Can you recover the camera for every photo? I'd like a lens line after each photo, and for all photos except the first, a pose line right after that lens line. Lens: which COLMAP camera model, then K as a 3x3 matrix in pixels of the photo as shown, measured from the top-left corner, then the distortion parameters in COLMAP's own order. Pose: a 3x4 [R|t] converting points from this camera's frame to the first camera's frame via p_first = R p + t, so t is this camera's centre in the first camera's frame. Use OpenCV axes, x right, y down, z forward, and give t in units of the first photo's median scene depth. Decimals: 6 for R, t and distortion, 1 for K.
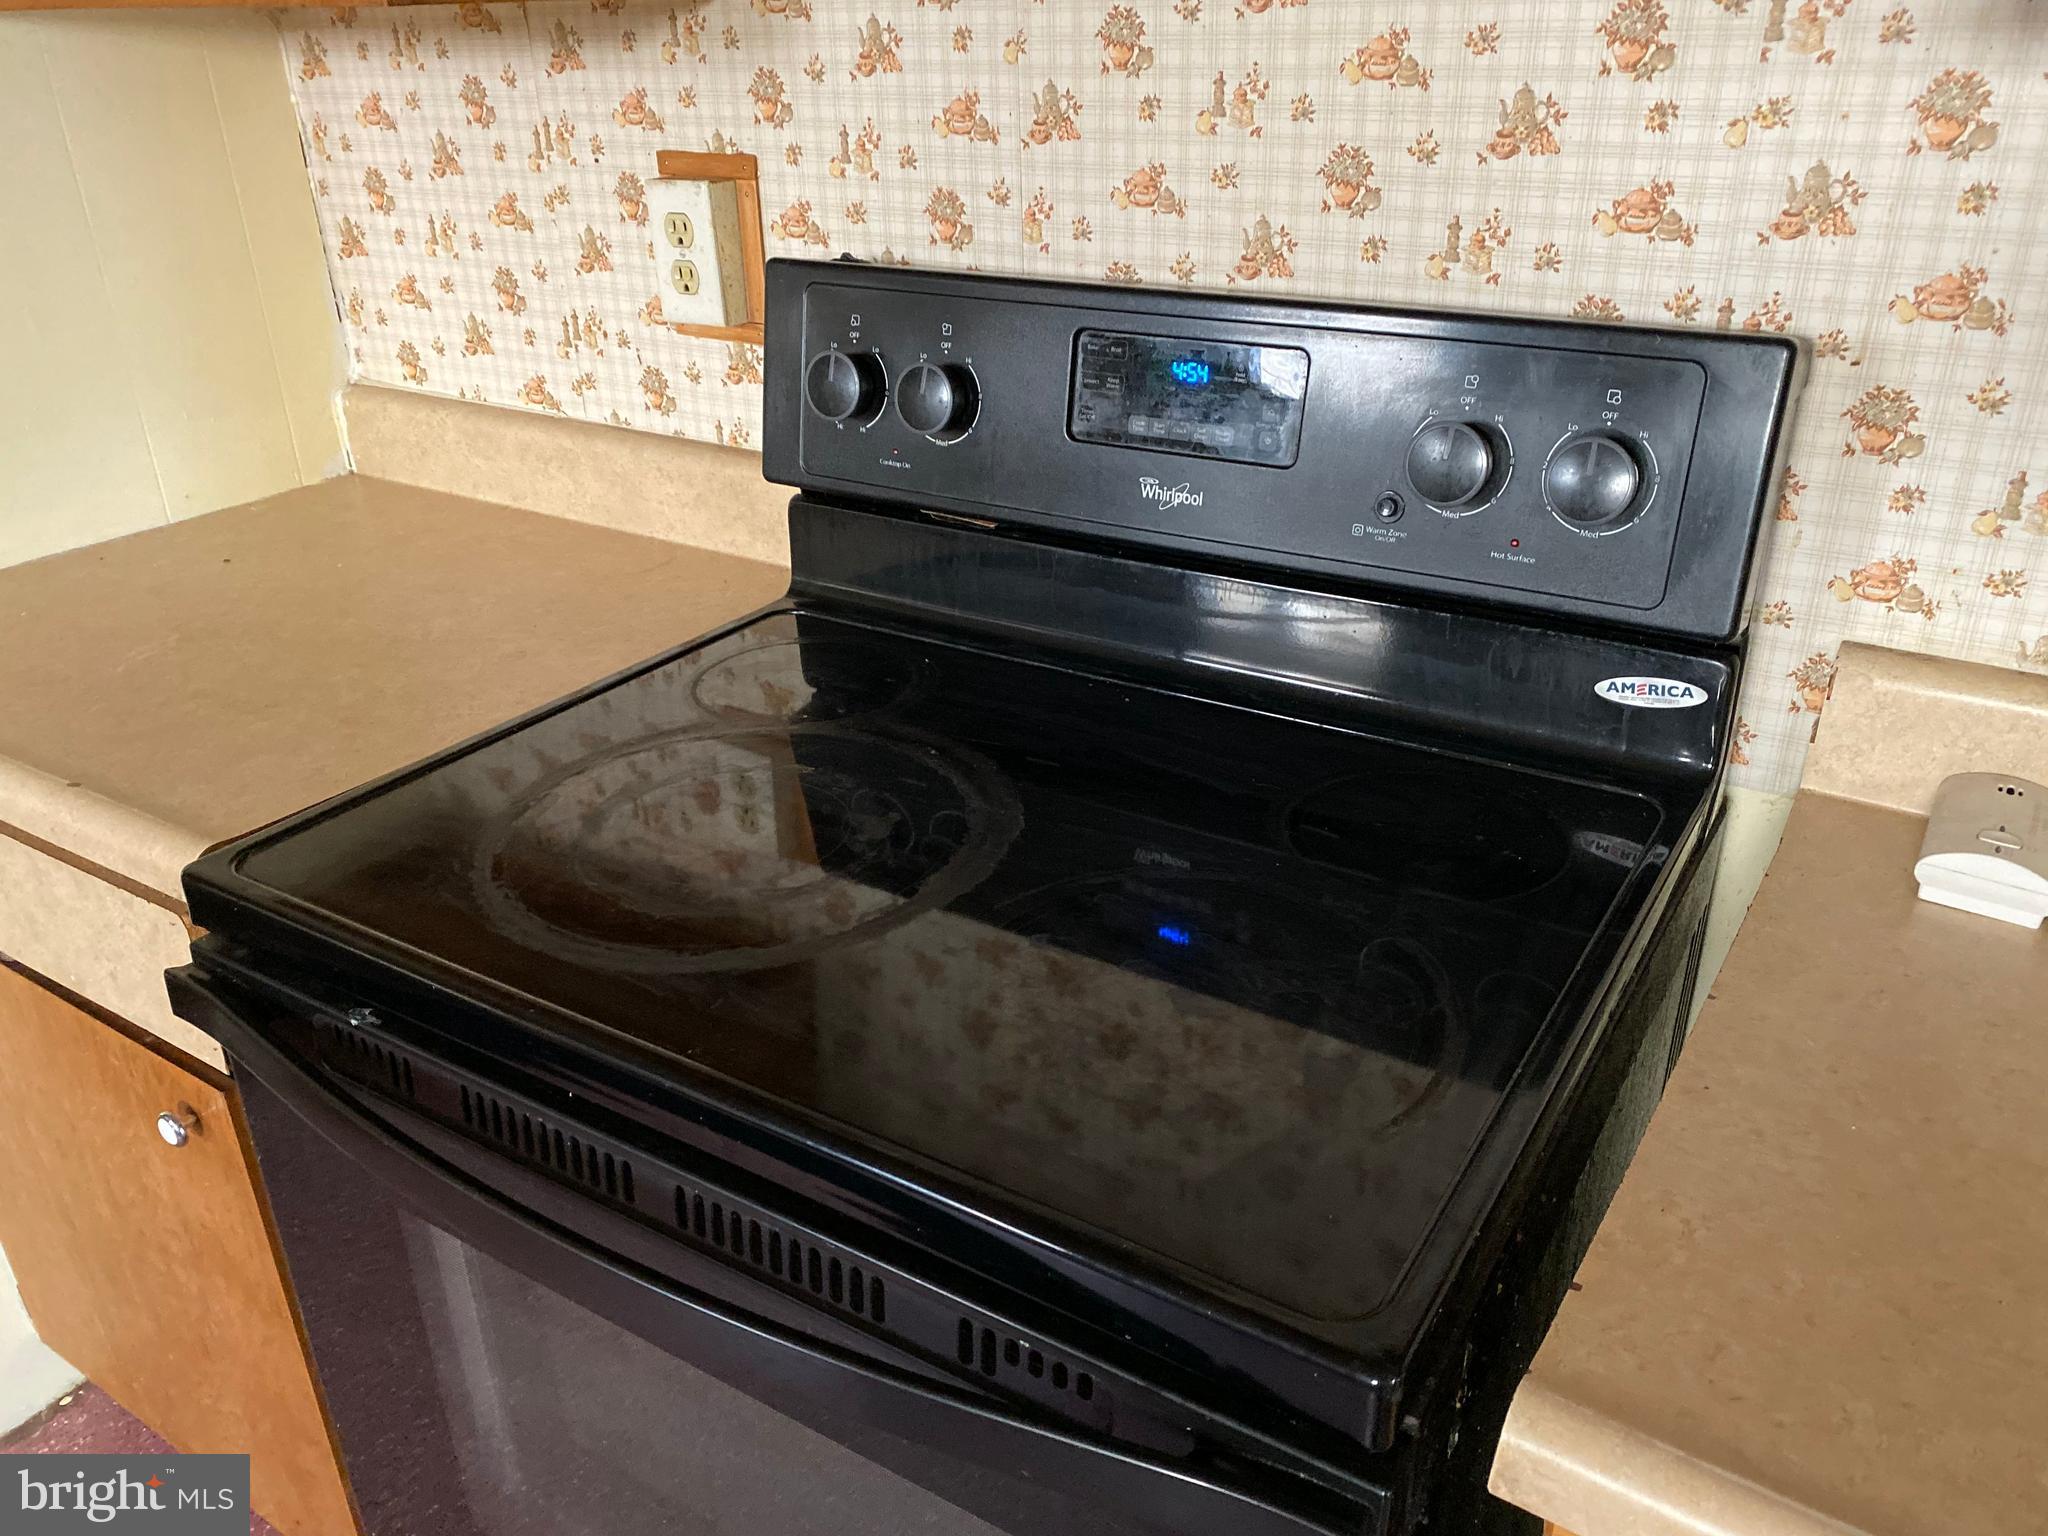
lens RADIAL K [[1578.1, 0, 1018.3], [0, 1578.1, 759.2], [0, 0, 1]] dist [0.023156, -0.003215]
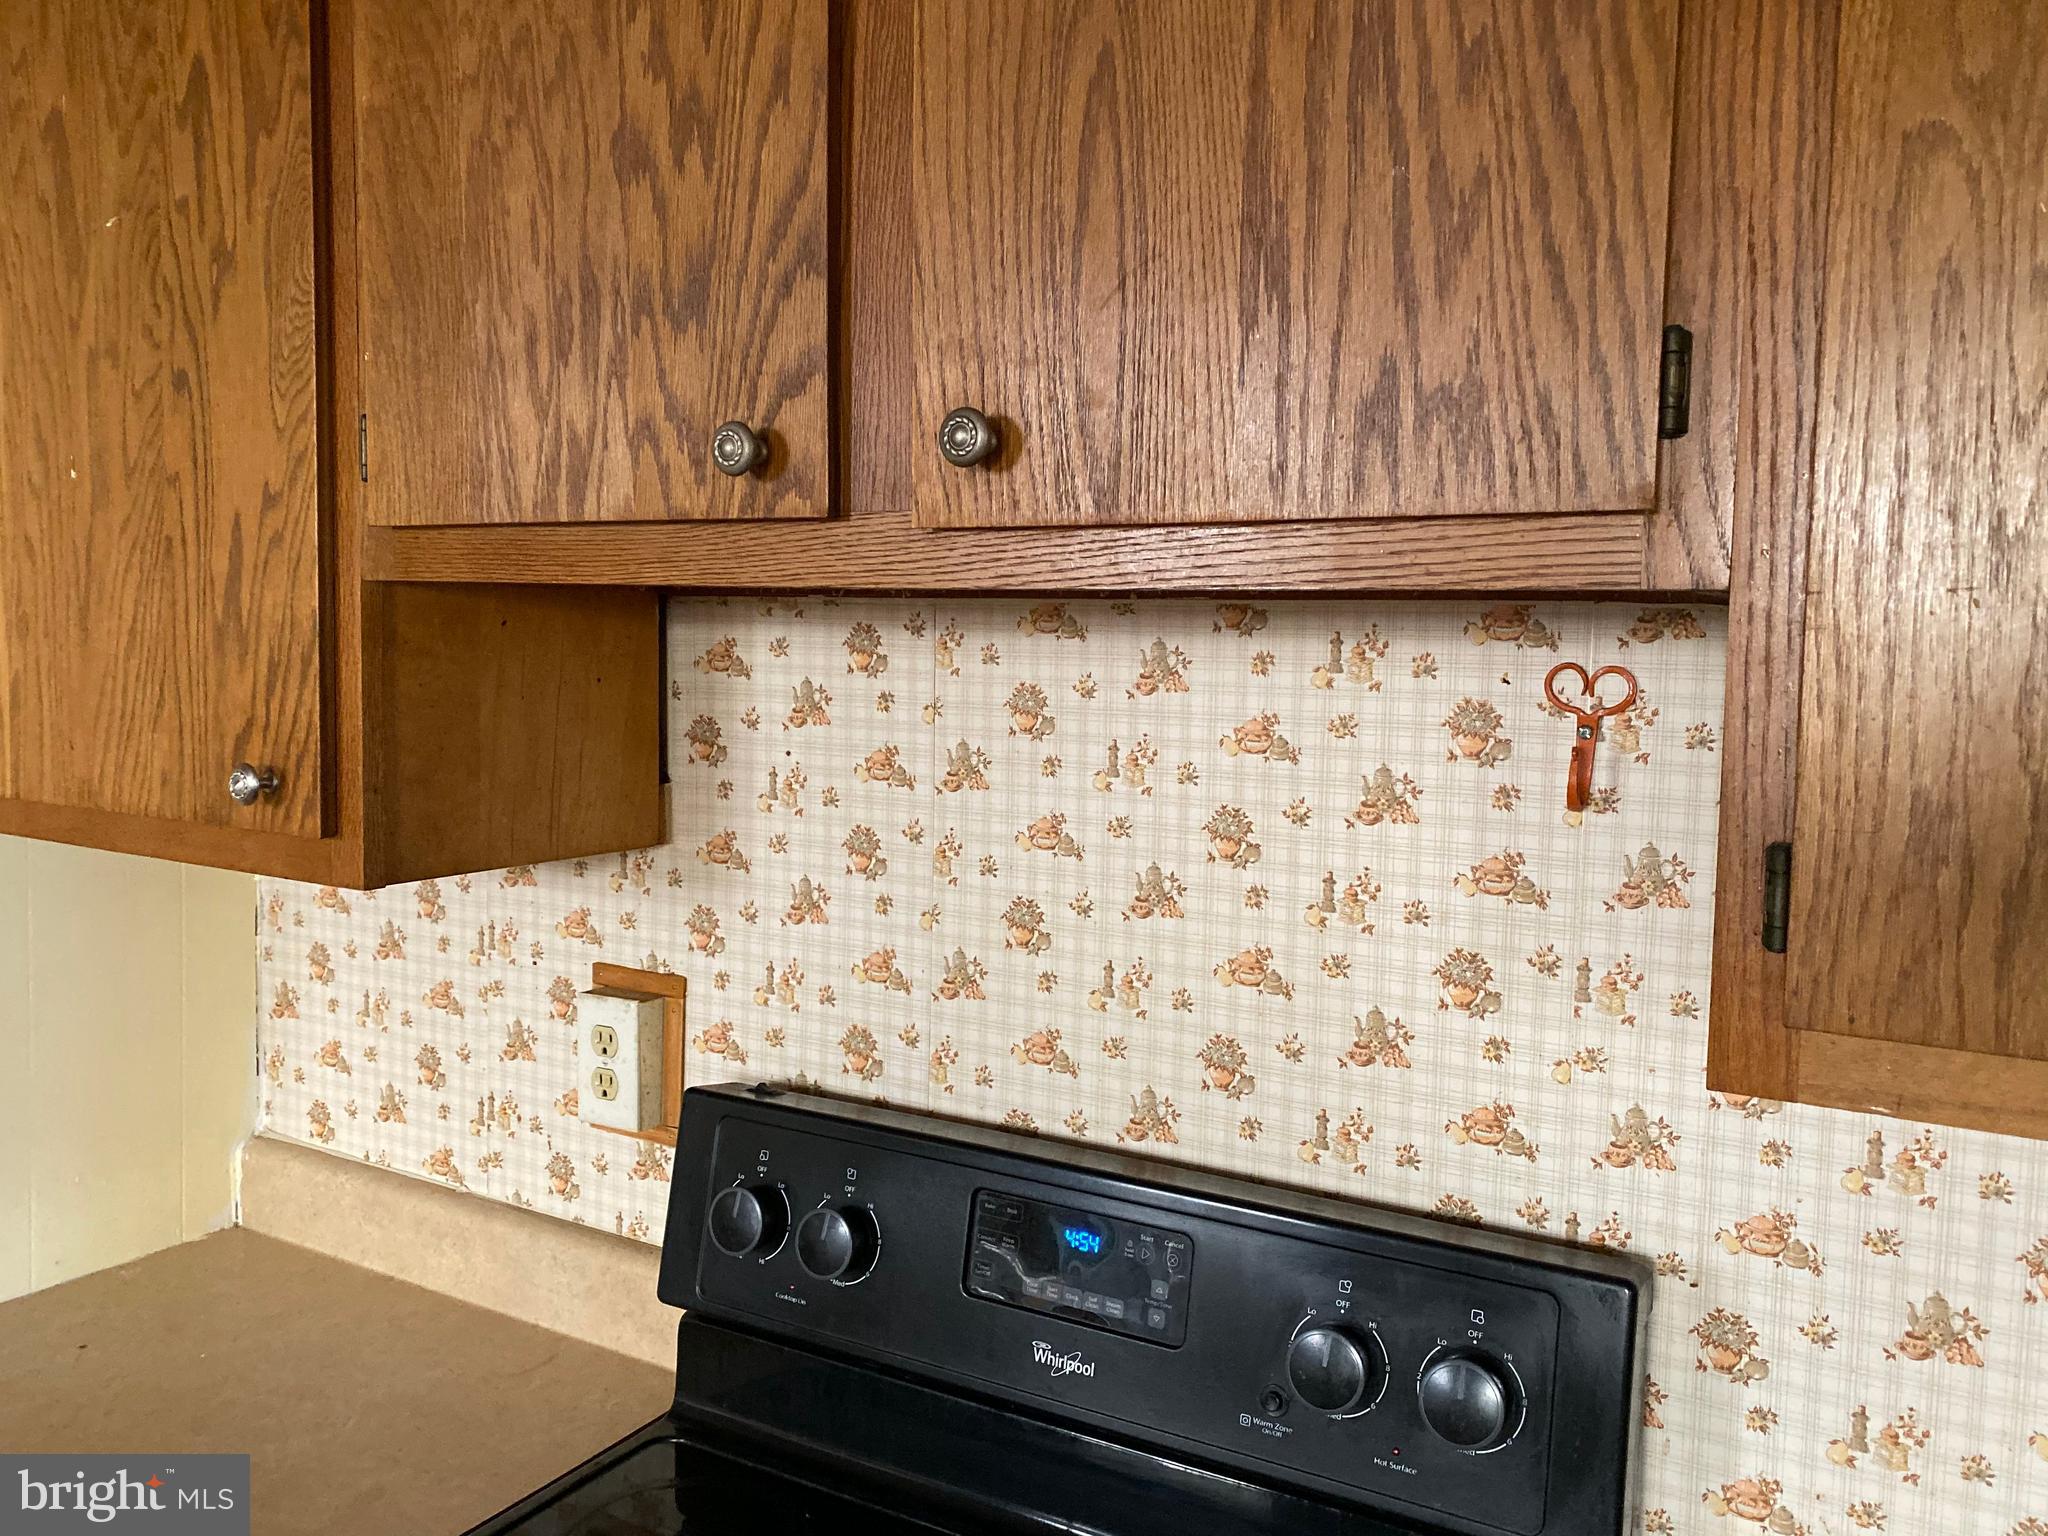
lens RADIAL K [[1559.5, 0, 1027.7], [0, 1559.5, 757.4], [0, 0, 1]] dist [0.018909, -0.007387]
pose [[0.997117, 0.045834, 0.060471, -0.003440], [-0.019648, 0.925726, -0.377684, -0.114571], [-0.073290, 0.375407, 0.923958, -0.056321]]
